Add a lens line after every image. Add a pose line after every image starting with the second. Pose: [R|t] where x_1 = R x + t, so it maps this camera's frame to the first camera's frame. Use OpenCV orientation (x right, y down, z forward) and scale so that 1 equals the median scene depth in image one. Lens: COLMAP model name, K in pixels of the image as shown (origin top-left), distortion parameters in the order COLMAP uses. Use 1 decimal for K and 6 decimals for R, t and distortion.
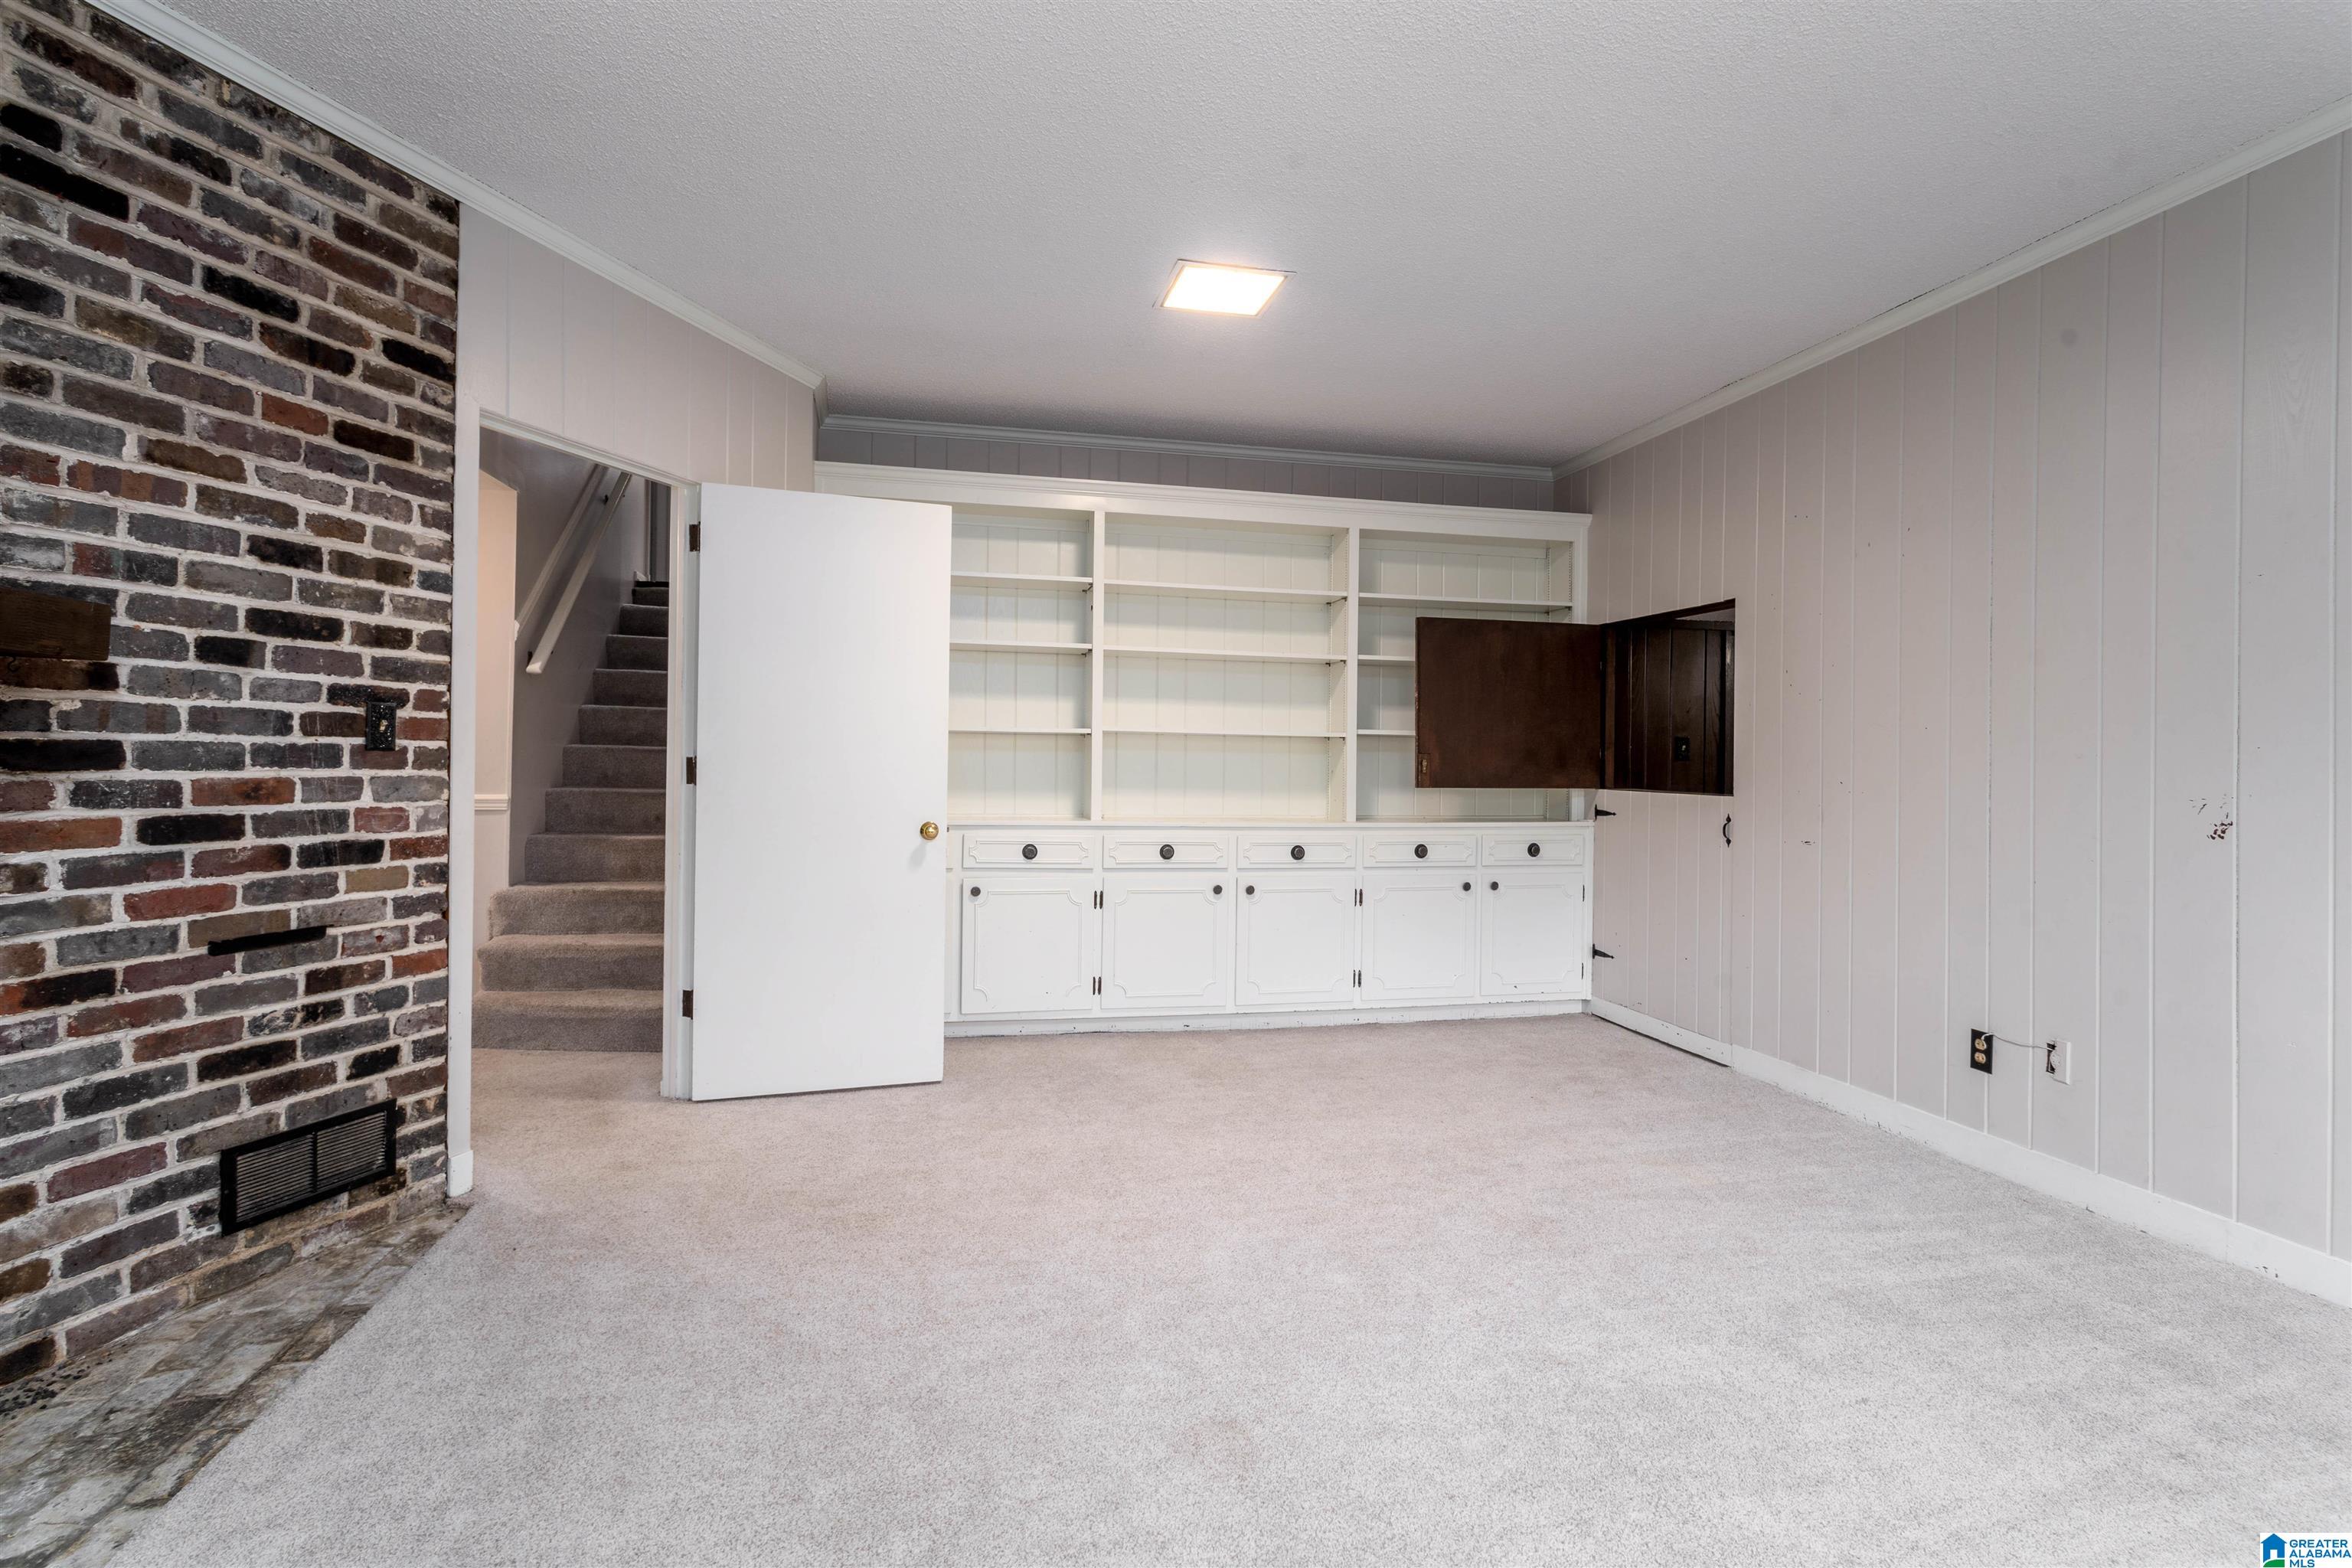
lens RADIAL K [[1133.2, 0, 1176.0], [0, 1133.2, 784.0], [0, 0, 1]] dist [0.001142, -0.000662]
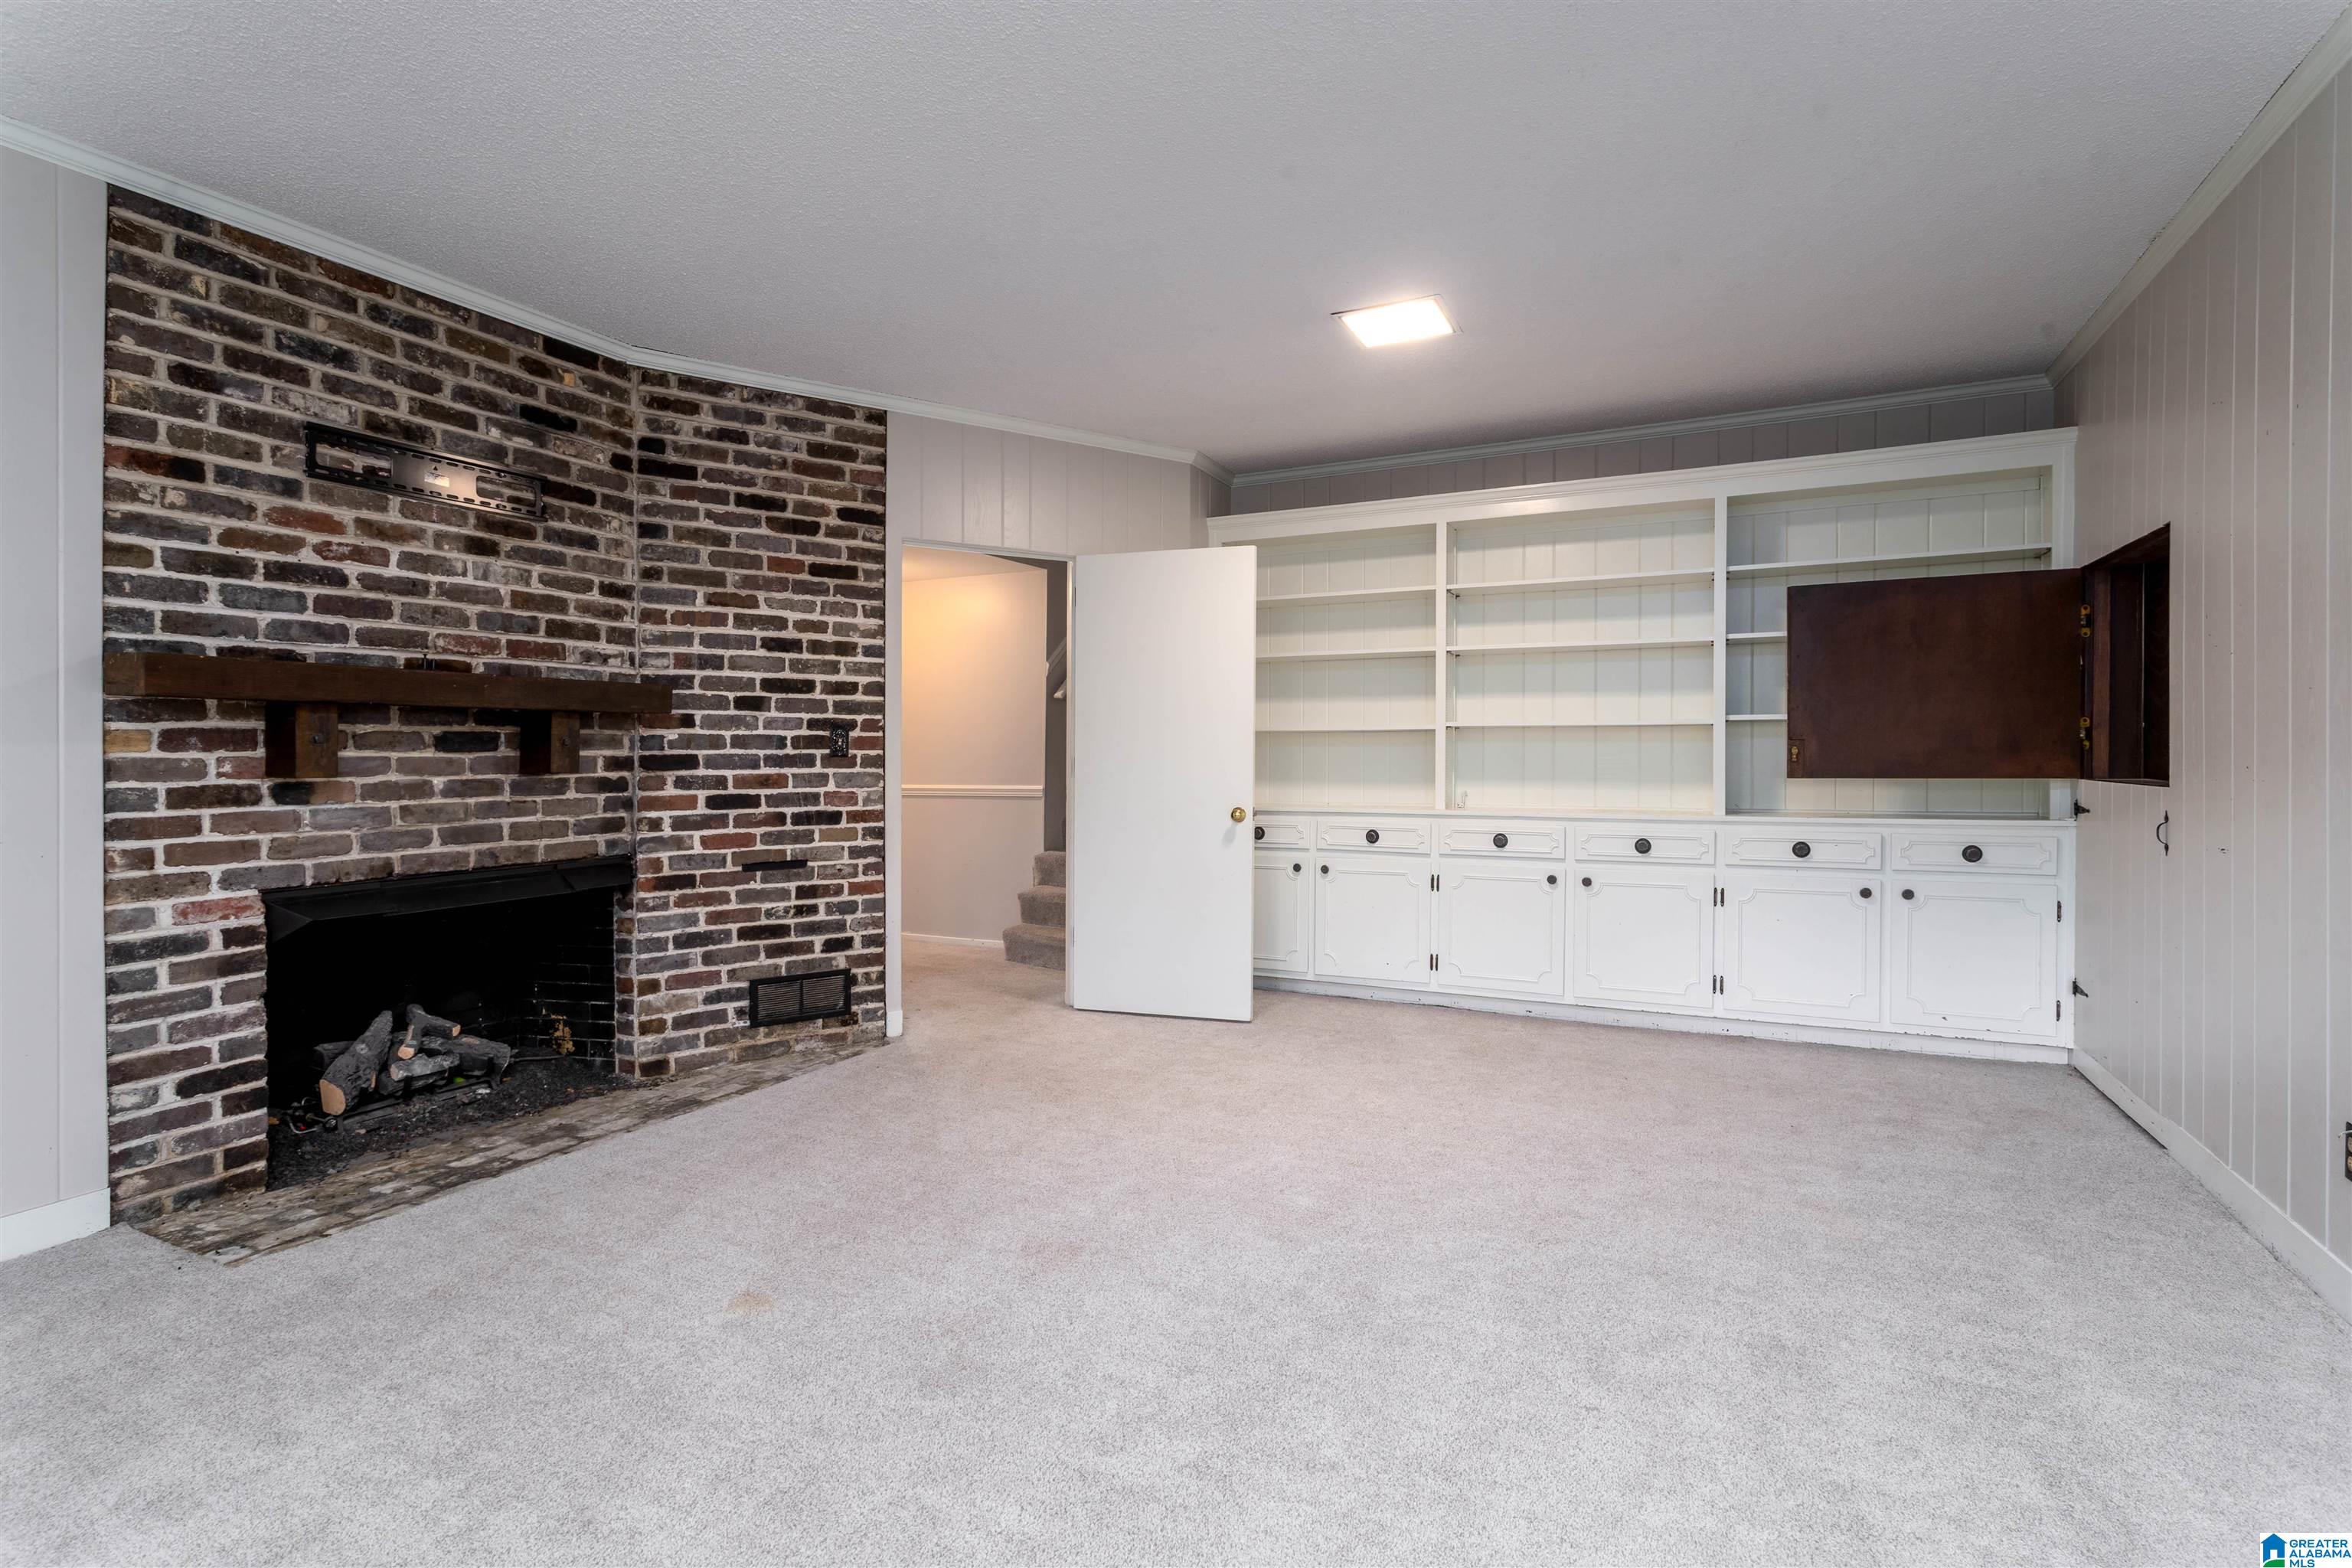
lens RADIAL K [[1110.3, 0, 1176.0], [0, 1110.3, 784.0], [0, 0, 1]] dist [-0.001318, -0.000453]
pose [[0.785498, -0.000264, -0.618864, 0.756474], [0.002756, 0.999991, 0.003072, 0.007161], [0.618858, -0.004119, 0.785492, 0.032313]]
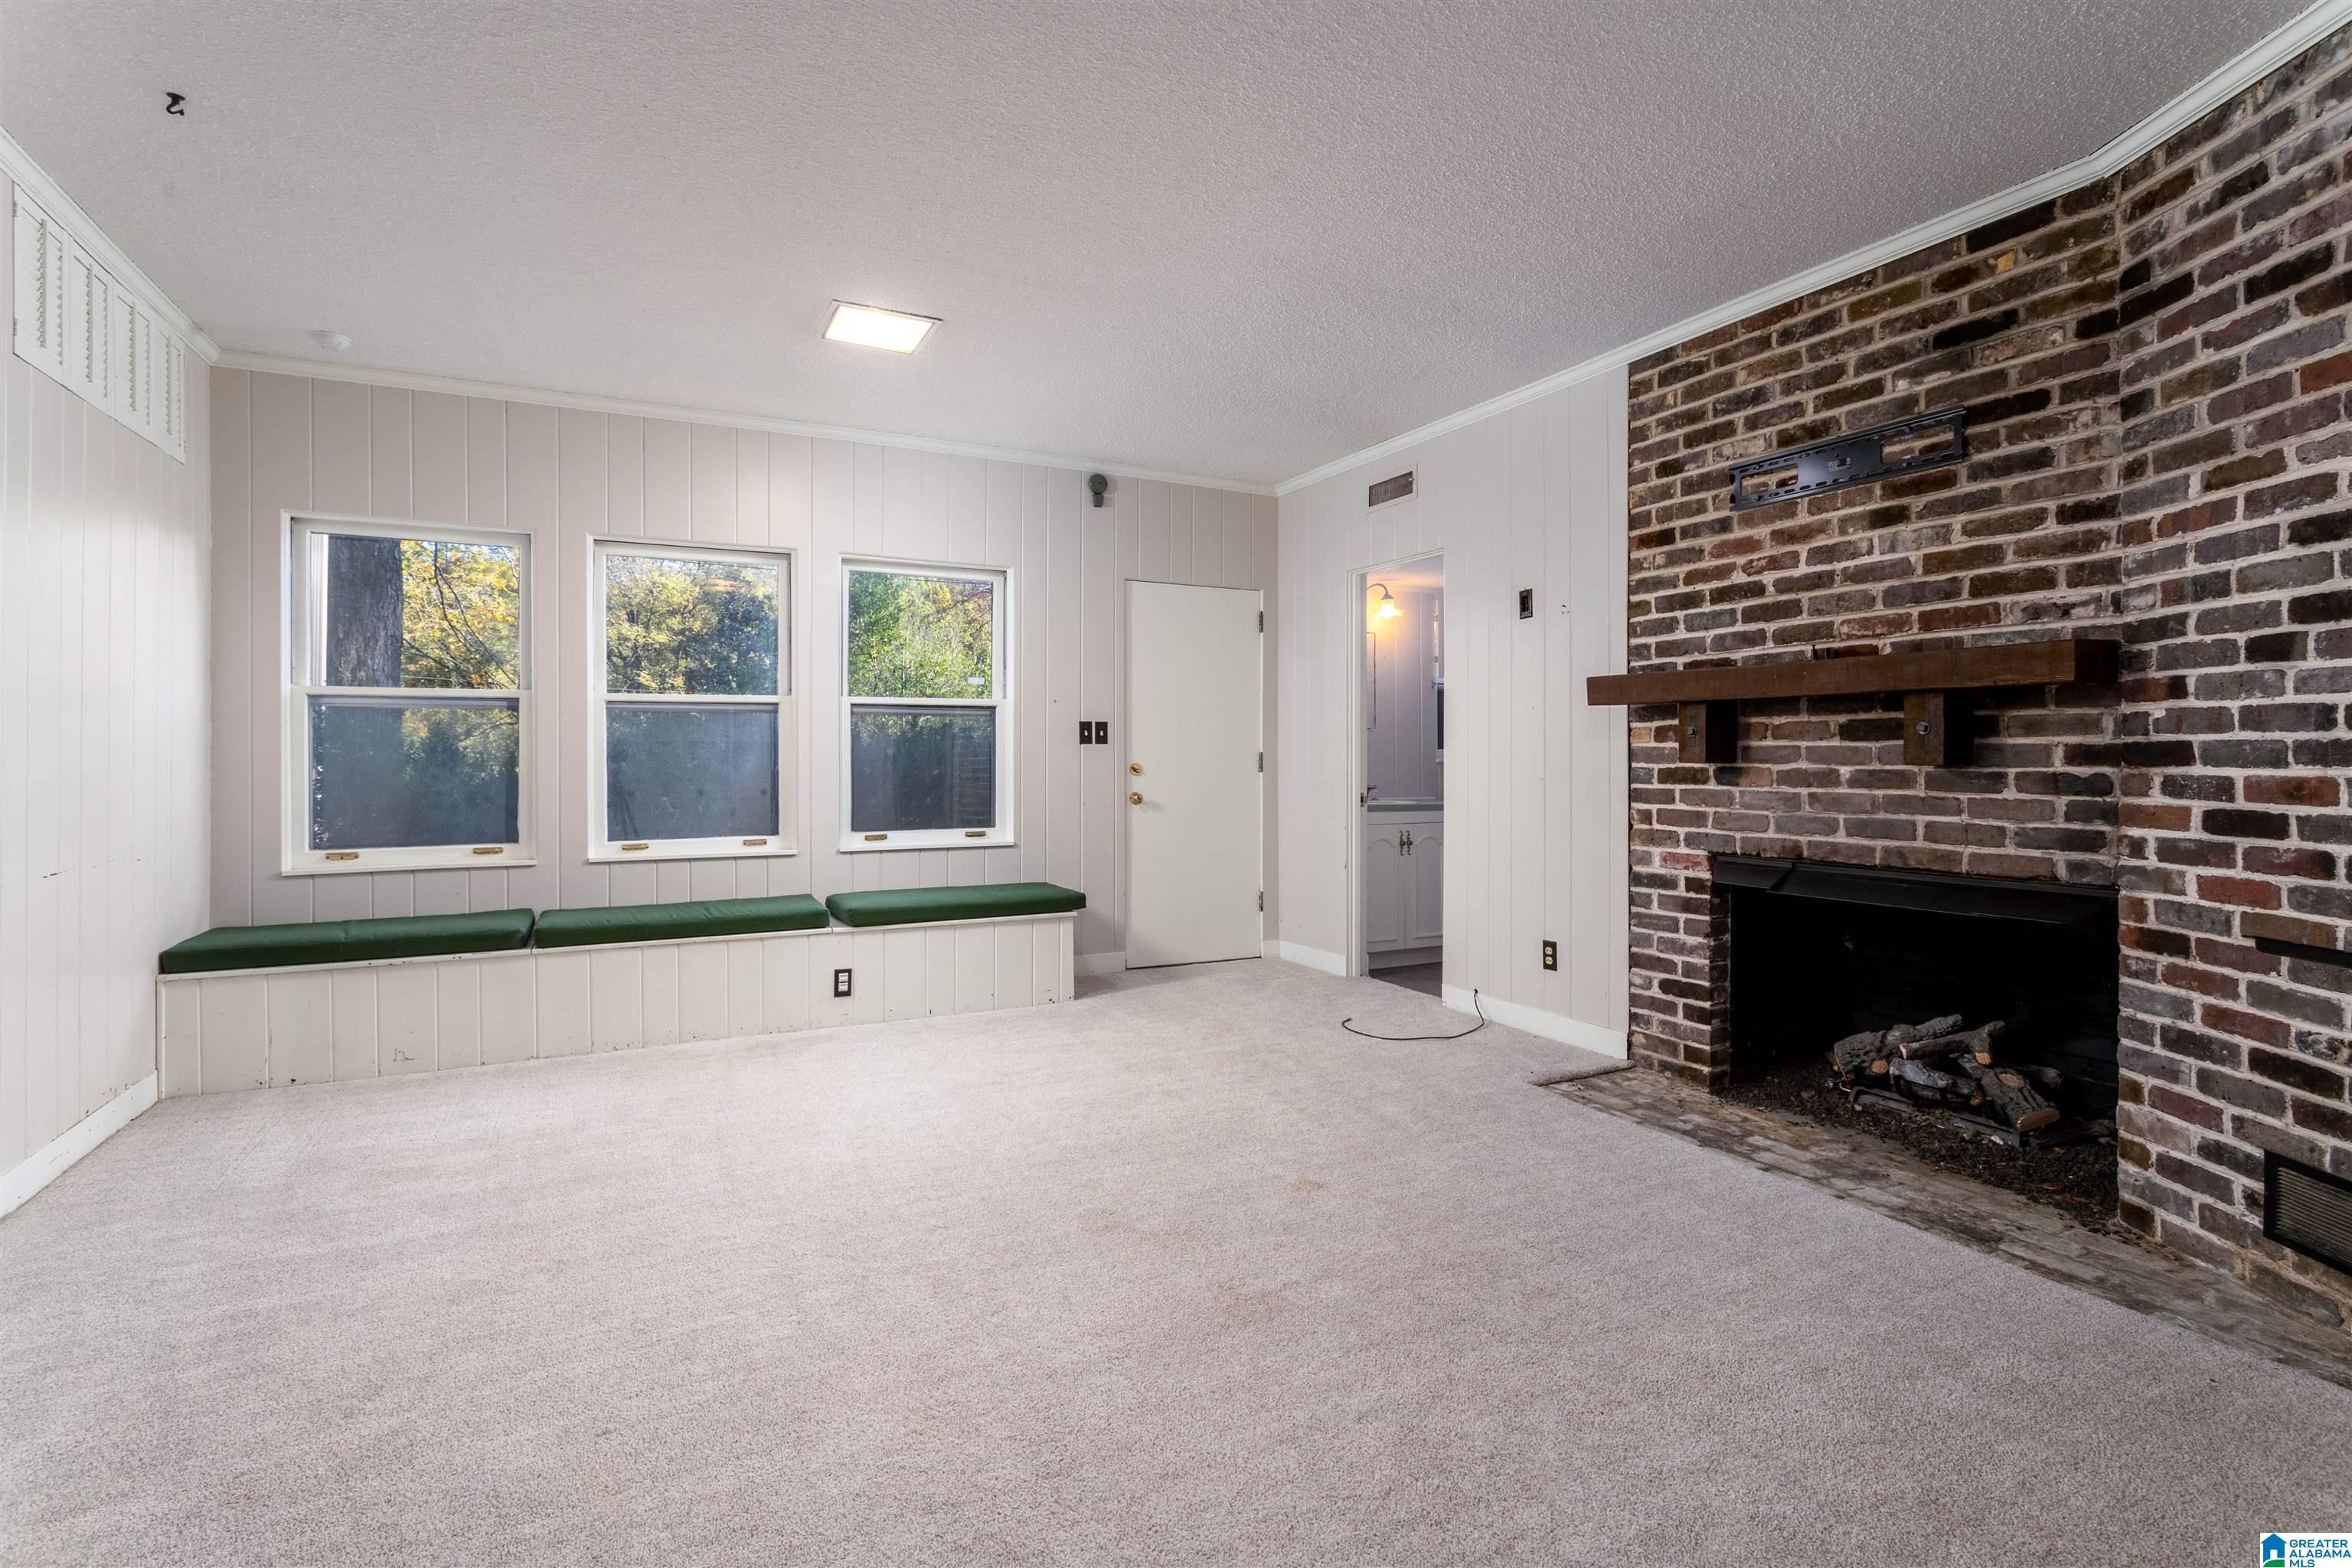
lens RADIAL K [[1129.7, 0, 1172.0], [0, 1129.7, 743.9], [0, 0, 1]] dist [0.001153, 0.000206]
pose [[-0.969138, -0.008784, -0.246364, 0.326281], [-0.011628, 0.999881, 0.010091, -0.030881], [0.246246, 0.012644, -0.969125, 1.661978]]
